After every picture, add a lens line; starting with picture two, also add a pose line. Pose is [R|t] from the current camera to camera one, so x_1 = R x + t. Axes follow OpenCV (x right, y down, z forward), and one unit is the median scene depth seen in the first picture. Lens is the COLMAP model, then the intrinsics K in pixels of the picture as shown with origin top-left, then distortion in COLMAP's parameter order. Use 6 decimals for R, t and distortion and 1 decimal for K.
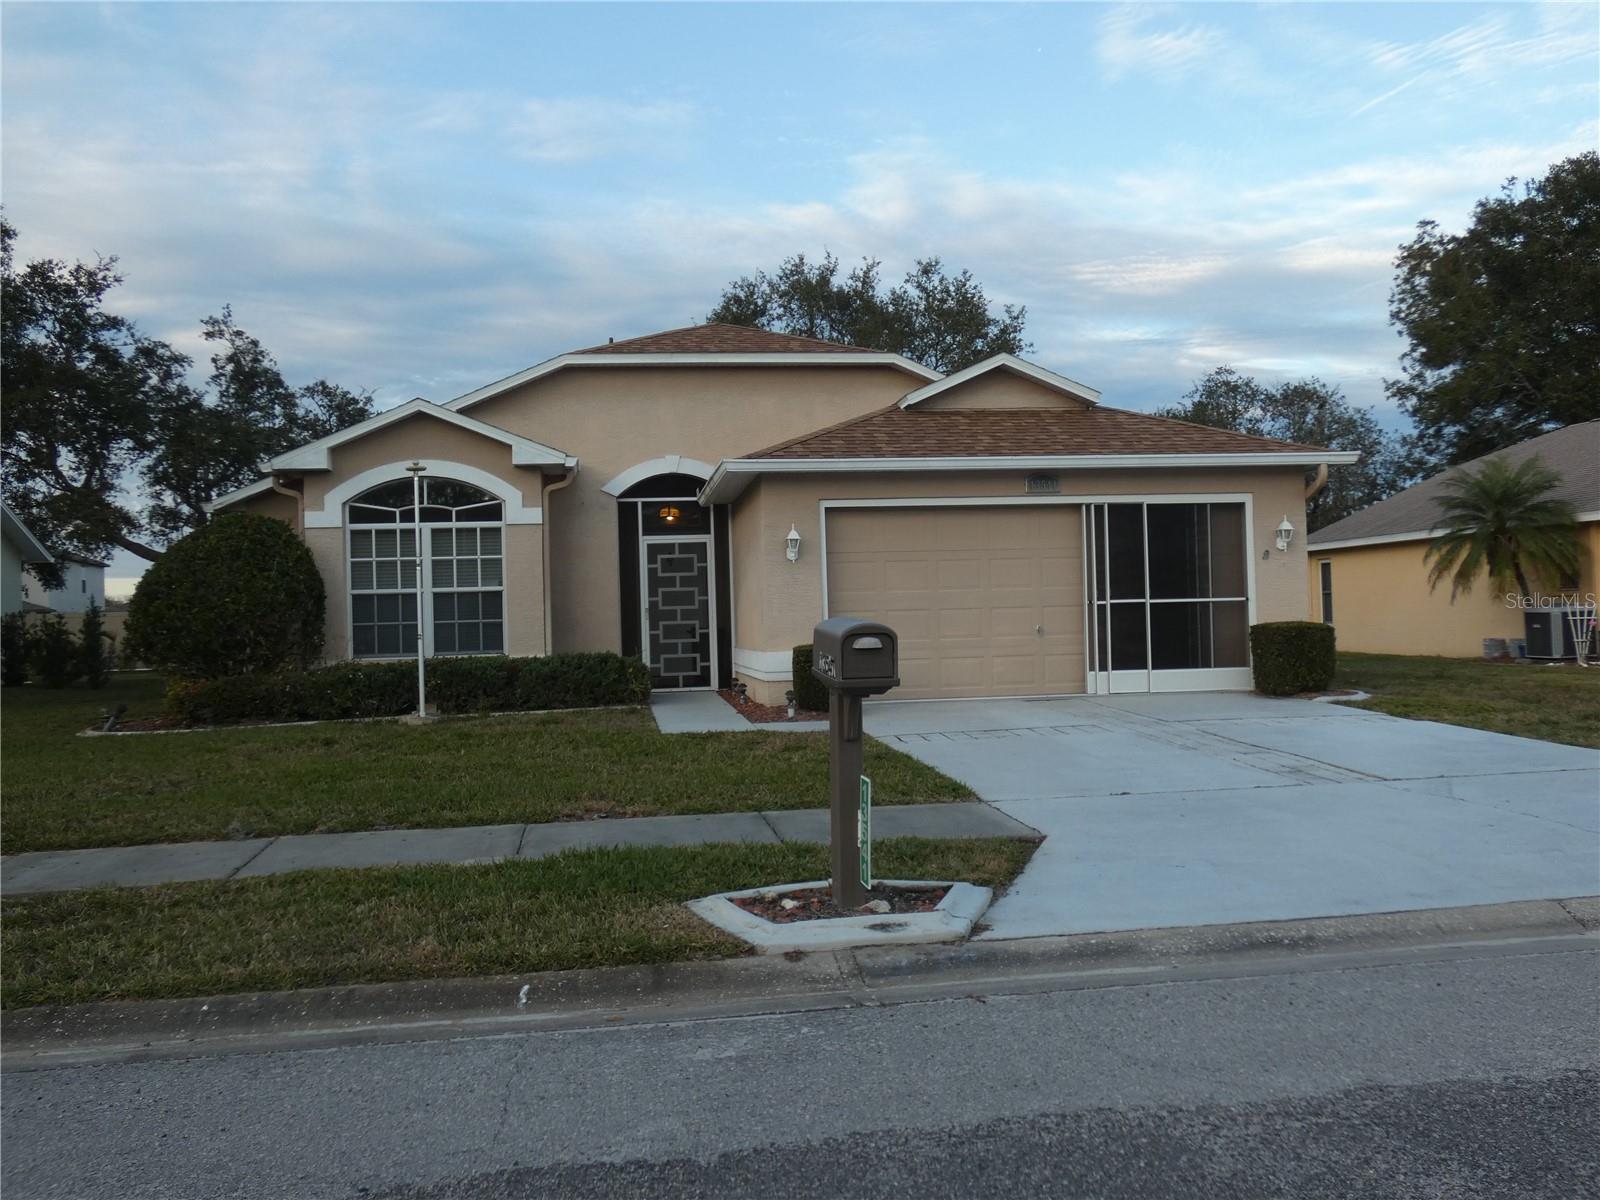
lens RADIAL K [[1398.9, 0, 800.0], [0, 1398.9, 600.0], [0, 0, 1]] dist [-0.007527, -0.001905]
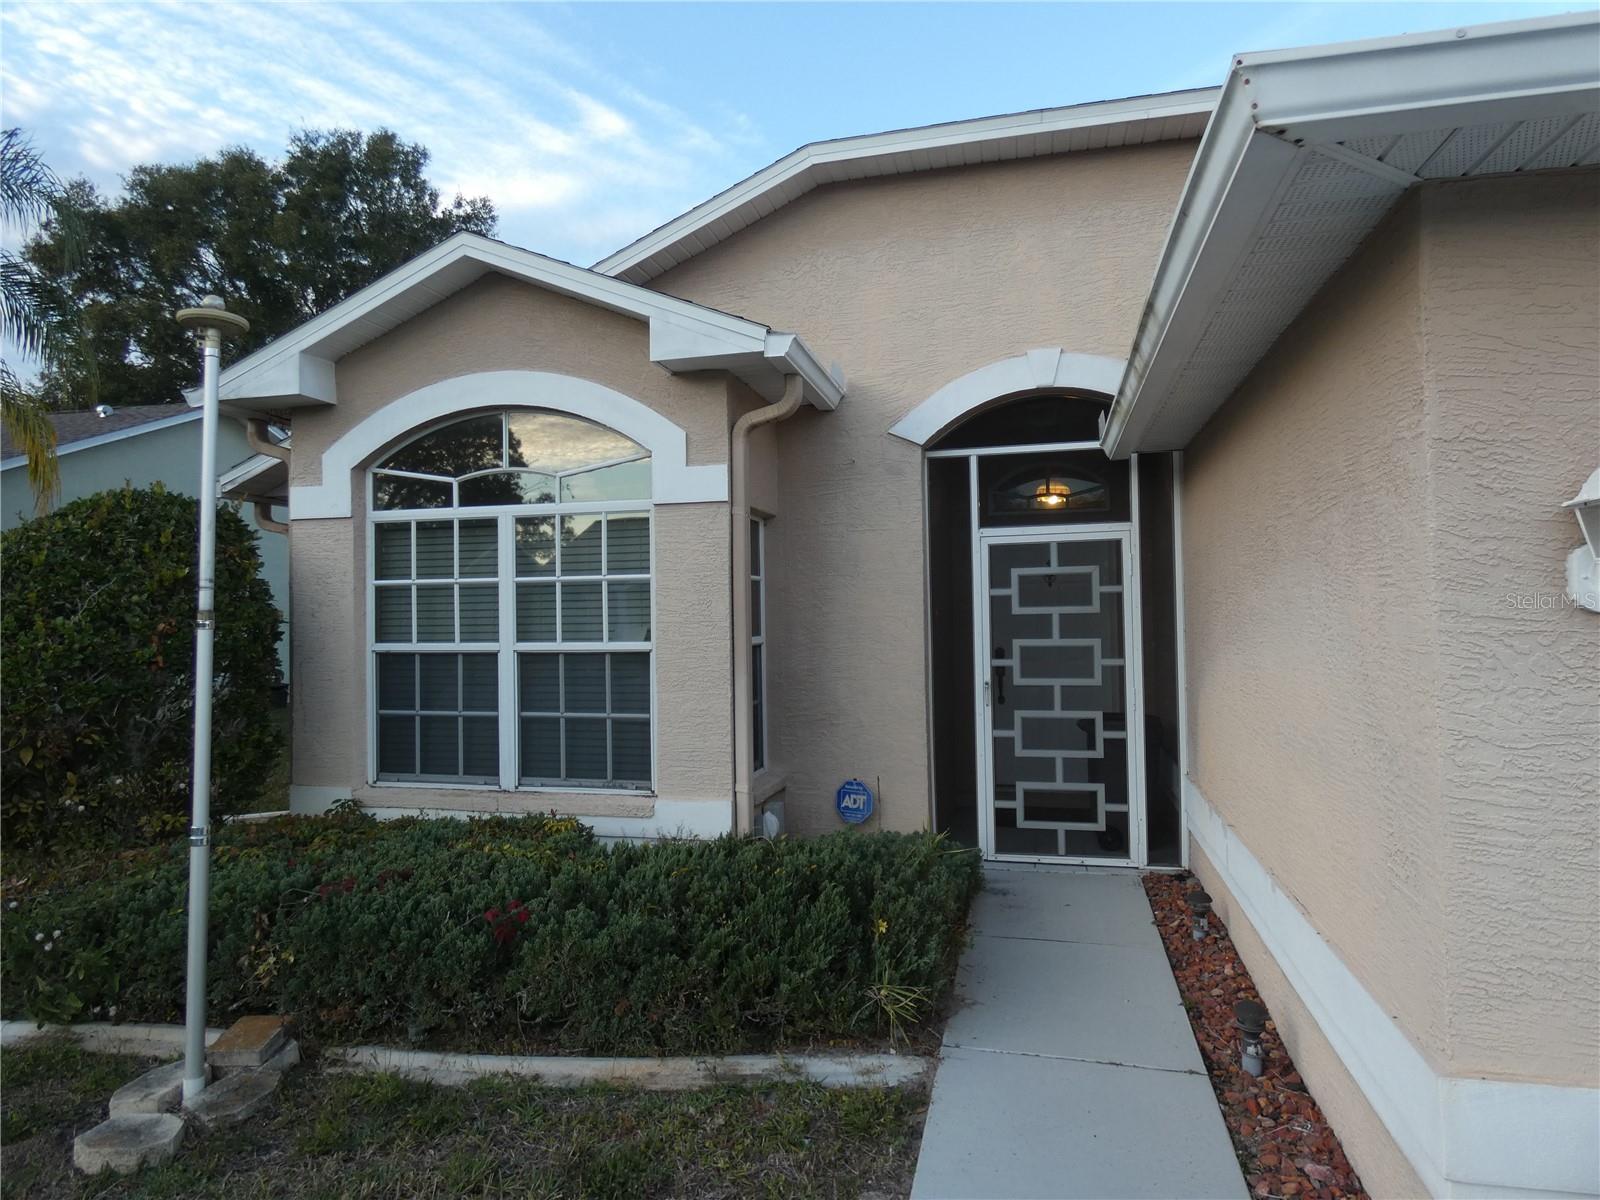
lens RADIAL K [[966.4, 0, 800.0], [0, 966.4, 600.0], [0, 0, 1]] dist [0.006017, 0.001051]
pose [[0.930827, 0.006709, -0.365399, -0.049708], [-0.003771, 0.999955, 0.008754, -0.024339], [0.365441, -0.006771, 0.930810, 0.677195]]
